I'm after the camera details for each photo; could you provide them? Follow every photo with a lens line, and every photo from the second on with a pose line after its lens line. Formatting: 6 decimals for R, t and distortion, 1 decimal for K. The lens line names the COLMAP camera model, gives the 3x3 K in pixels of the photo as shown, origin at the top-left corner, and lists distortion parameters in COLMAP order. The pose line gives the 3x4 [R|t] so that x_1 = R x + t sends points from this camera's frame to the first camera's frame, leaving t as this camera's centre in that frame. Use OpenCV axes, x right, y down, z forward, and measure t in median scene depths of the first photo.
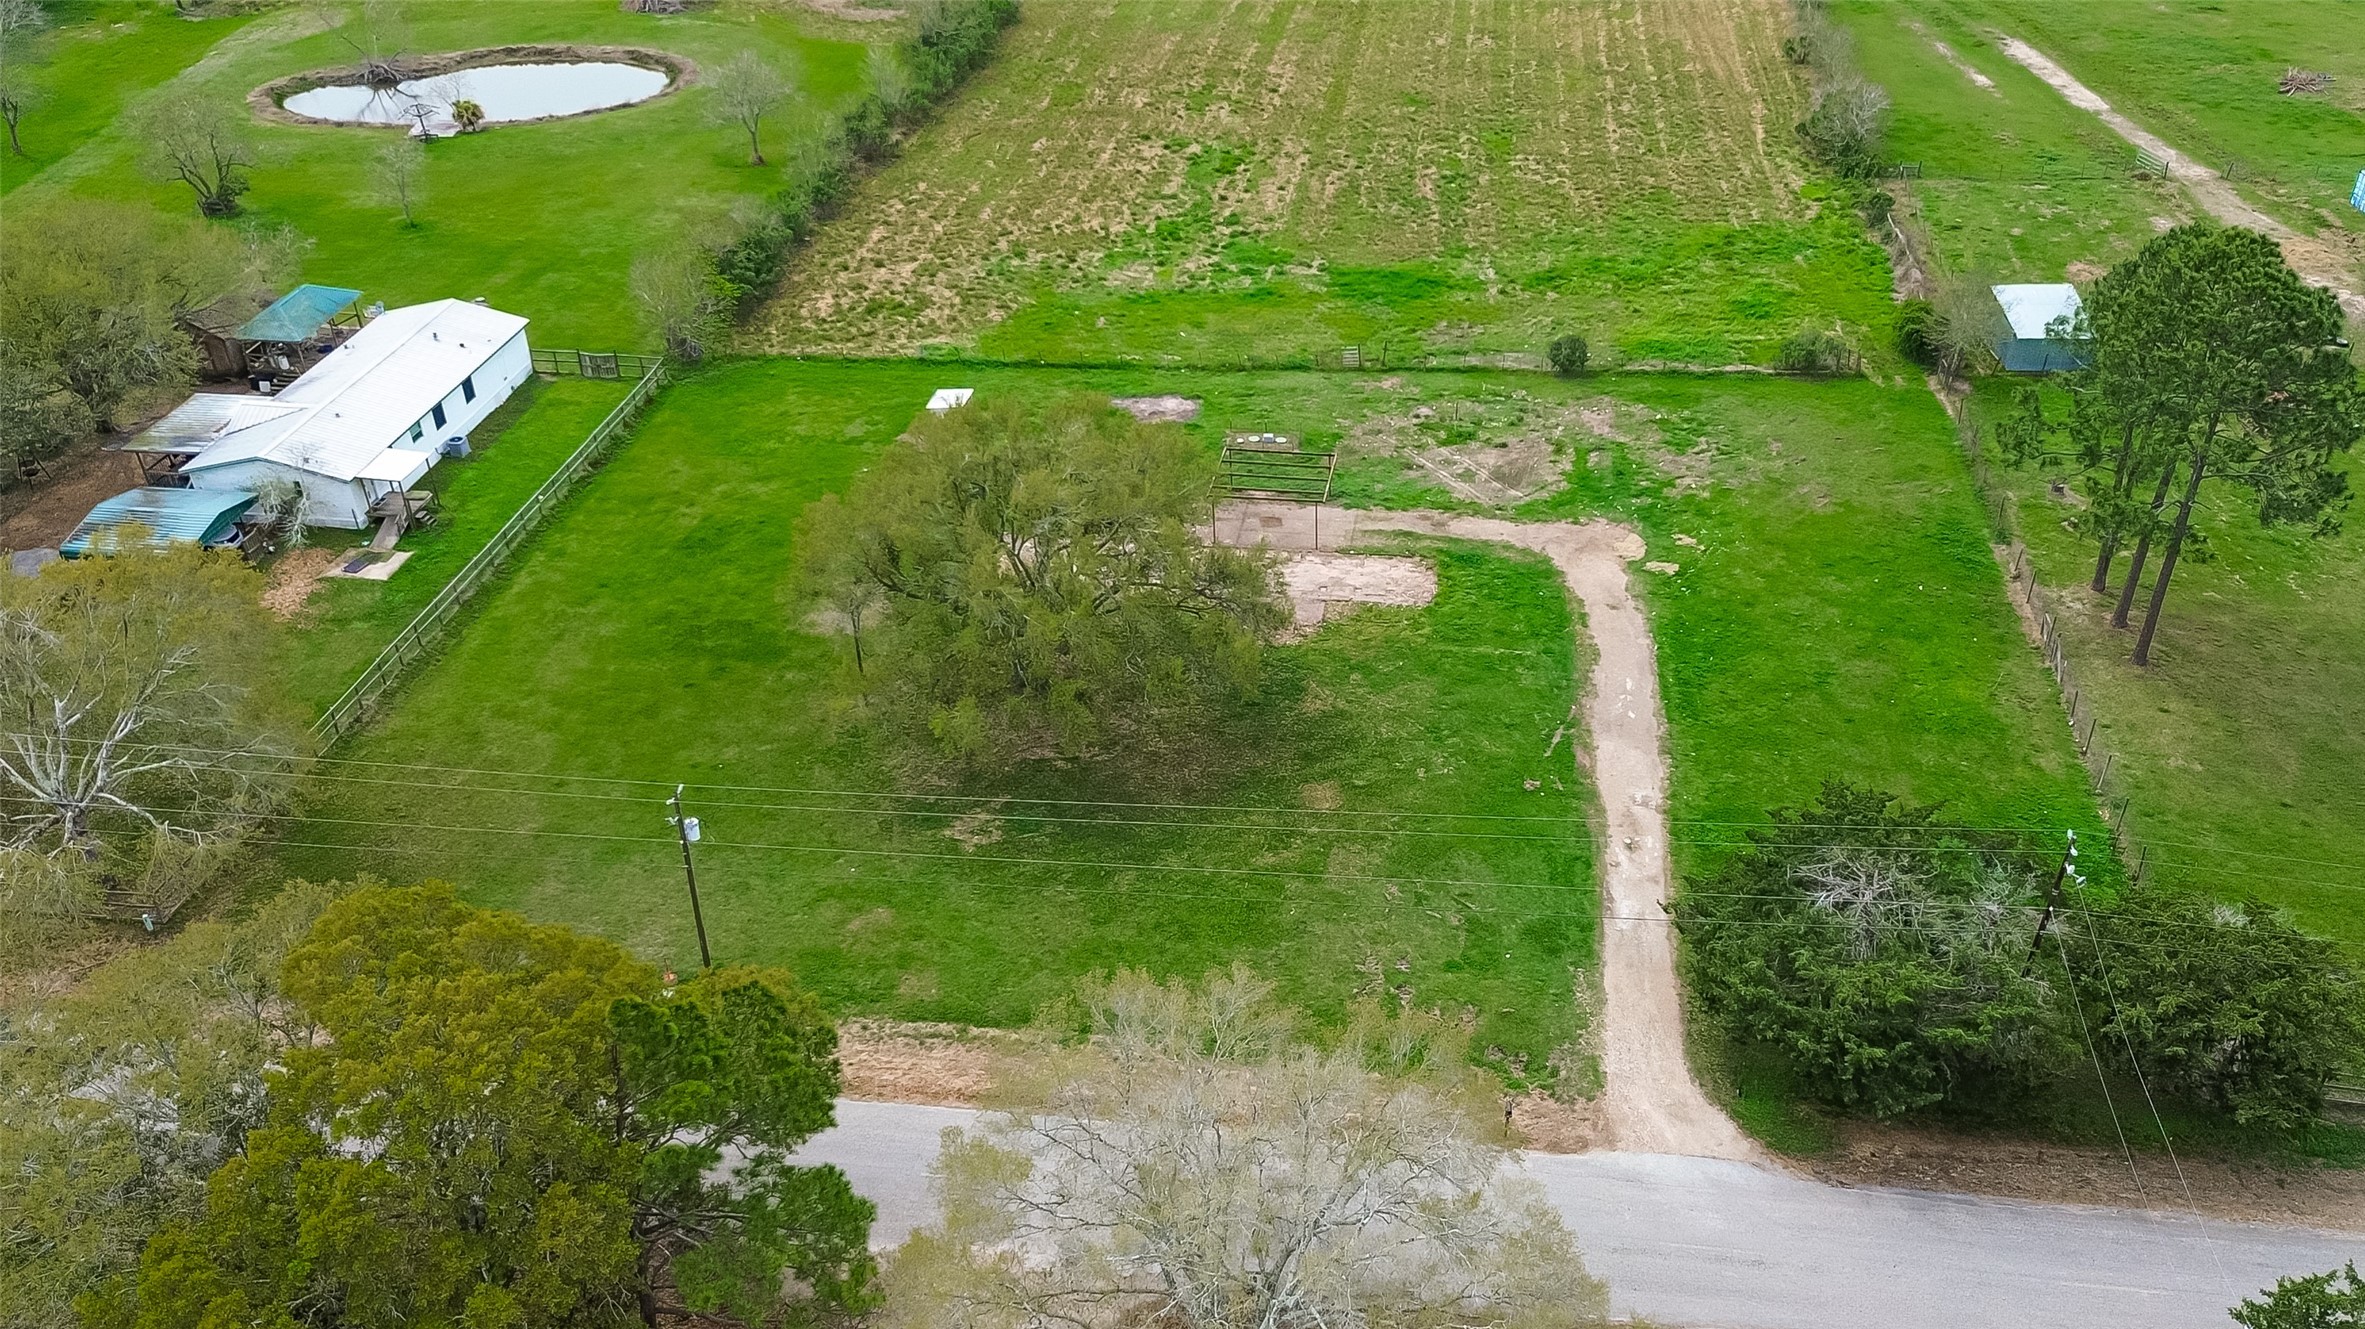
lens RADIAL K [[1893.7, 0, 1279.1], [0, 1893.7, 713.3], [0, 0, 1]] dist [0.086376, -0.138444]
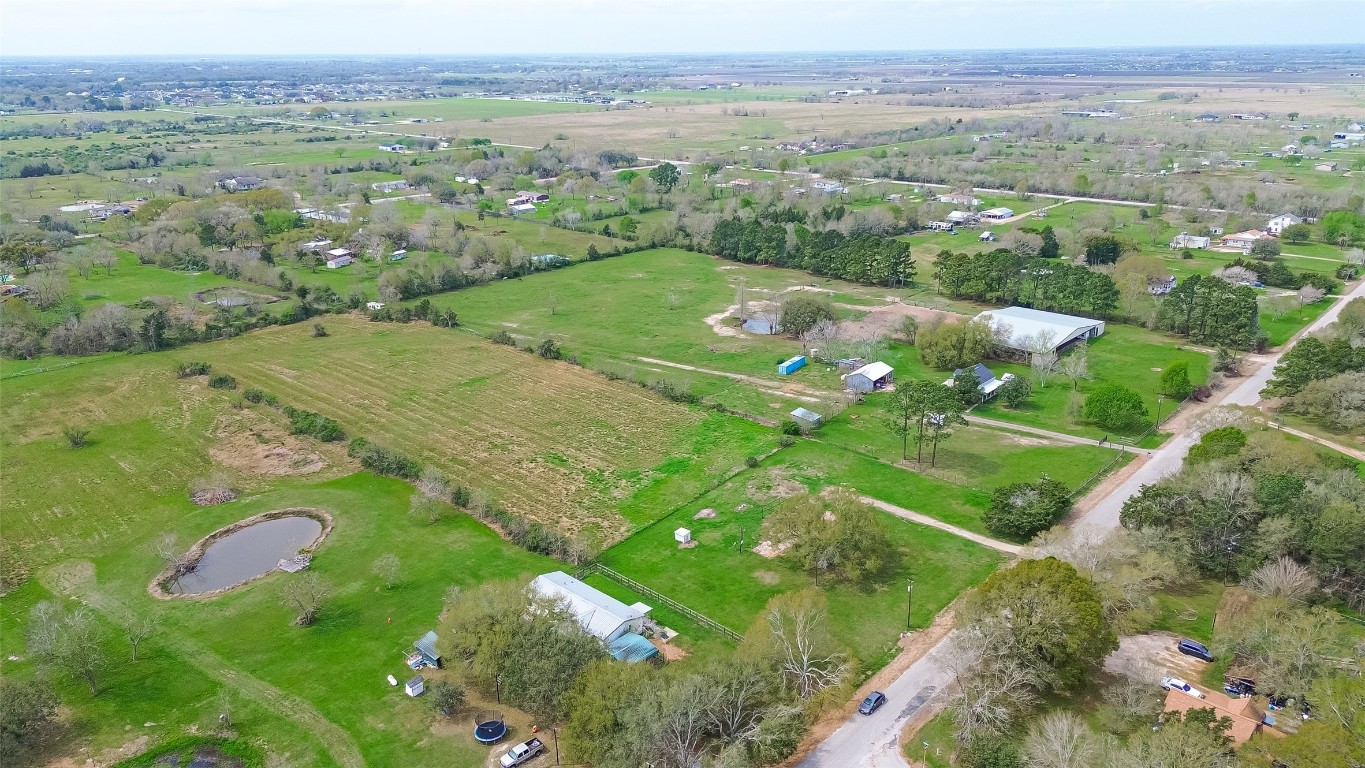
lens RADIAL K [[963.7, 0, 682.5], [0, 963.7, 384.0], [0, 0, 1]] dist [0.072068, -0.074695]
pose [[0.587326, -0.269800, 0.763057, -1.305837], [0.467110, 0.882930, -0.047350, -0.295301], [-0.660951, 0.384242, 0.644594, -0.170337]]
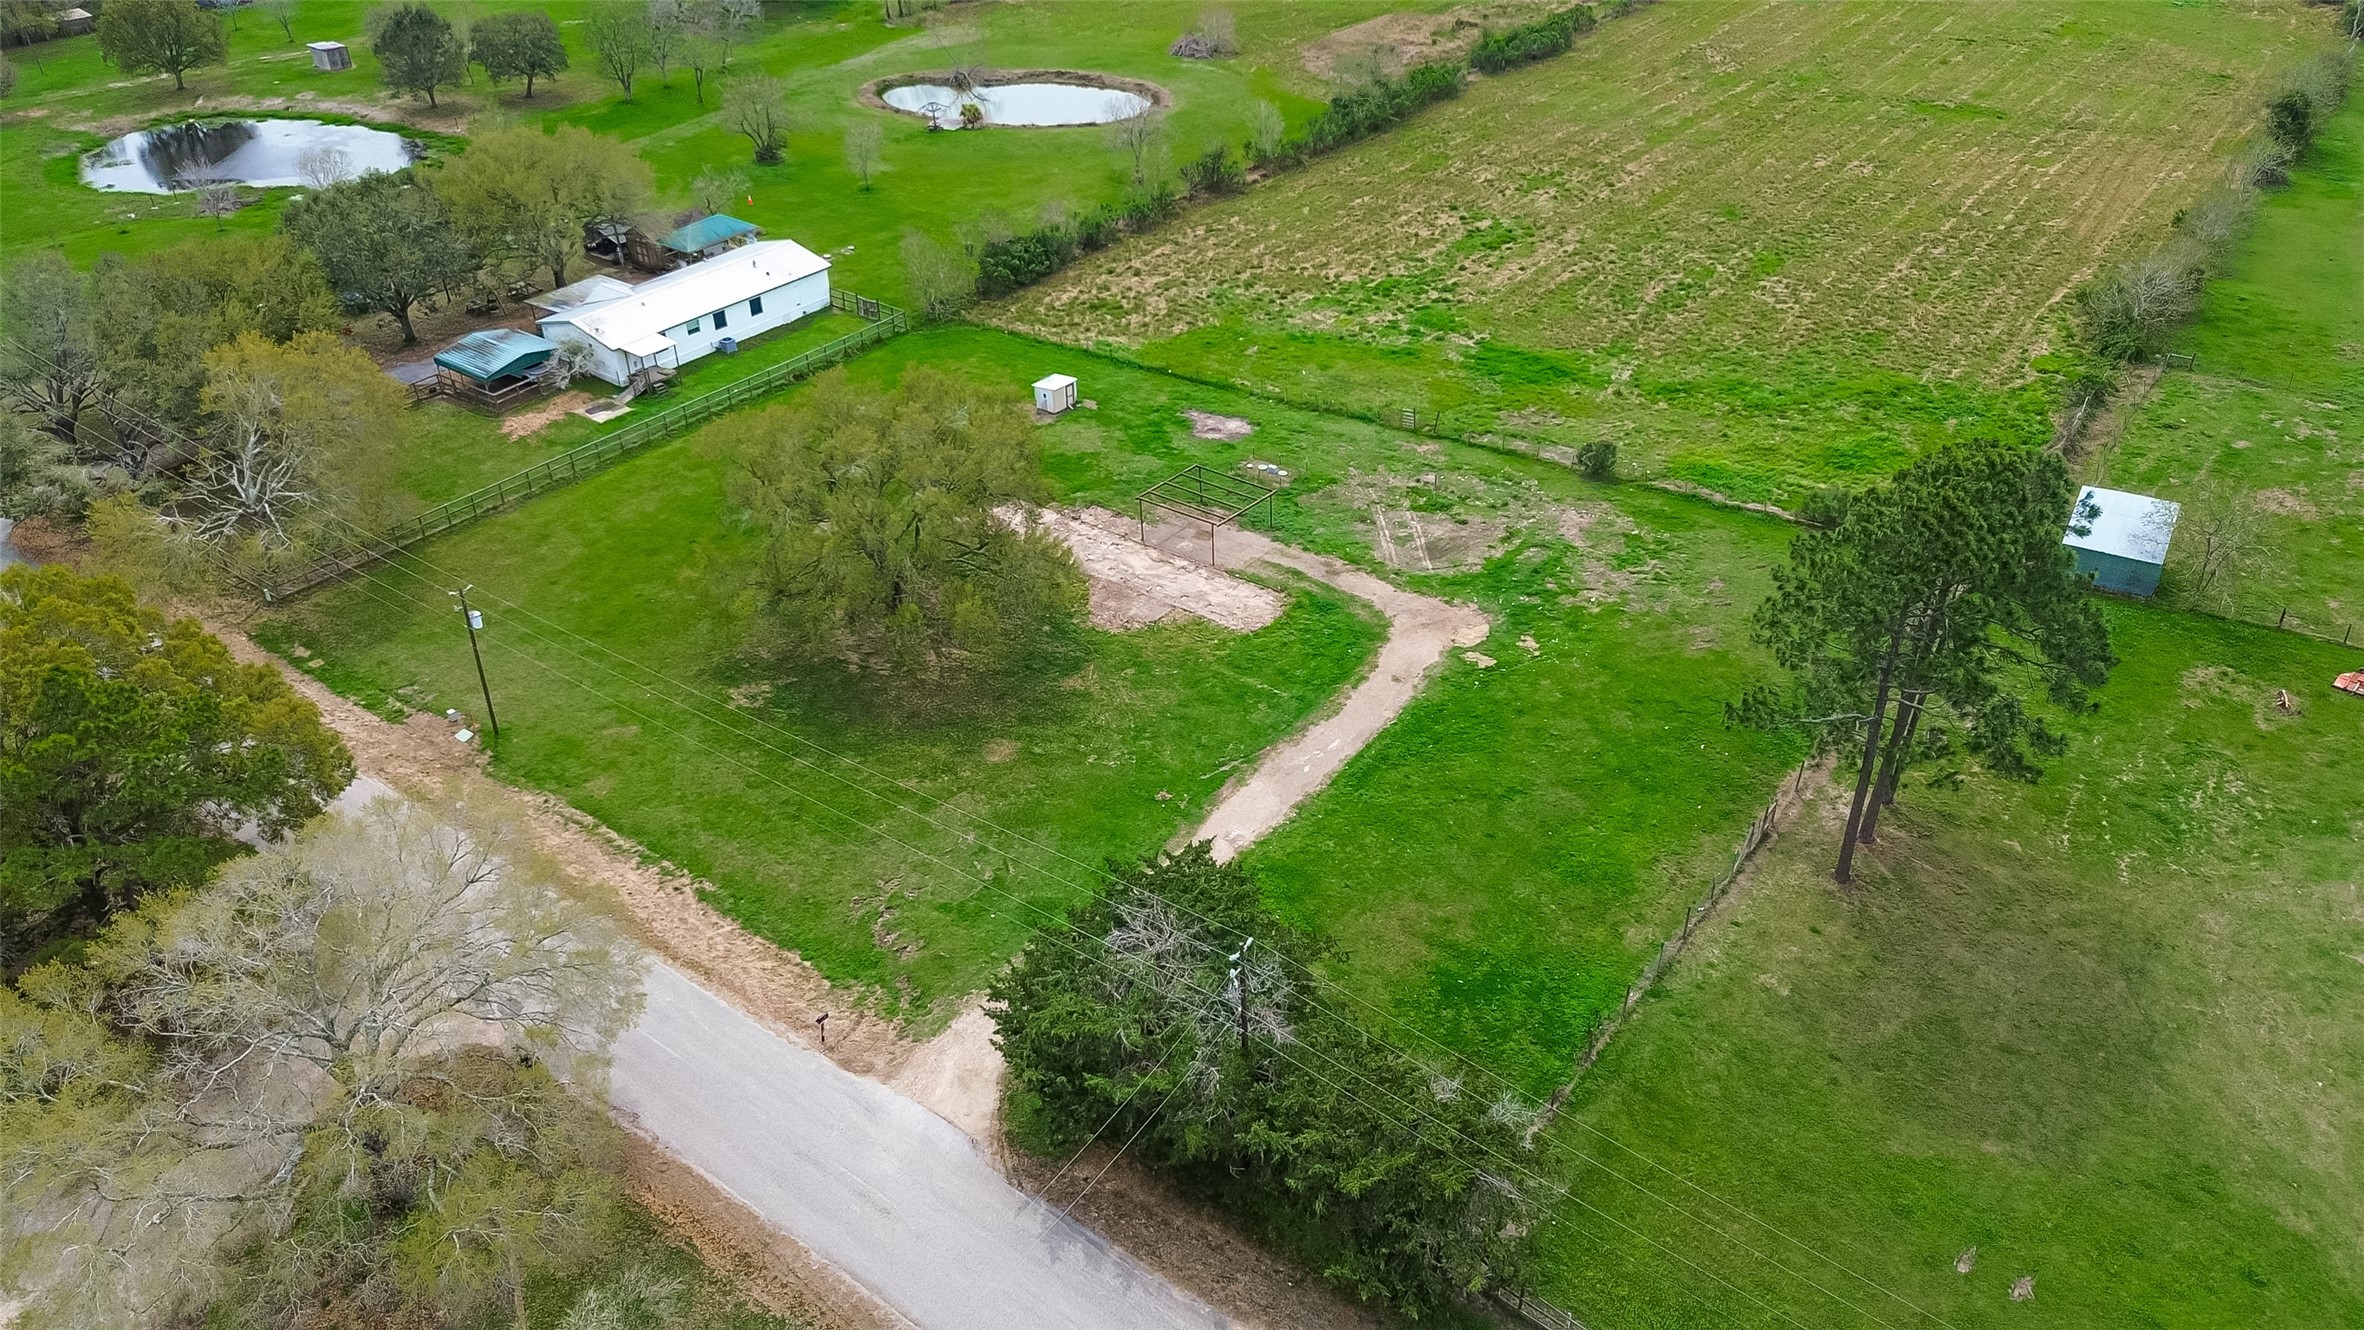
lens RADIAL K [[1676.0, 0, 1182.0], [0, 1676.0, 665.0], [0, 0, 1]] dist [0.066992, -0.068749]
pose [[0.862091, 0.265481, -0.431646, 0.384960], [-0.273178, 0.960892, 0.045394, -0.059287], [0.426816, 0.078783, 0.900900, 0.078234]]
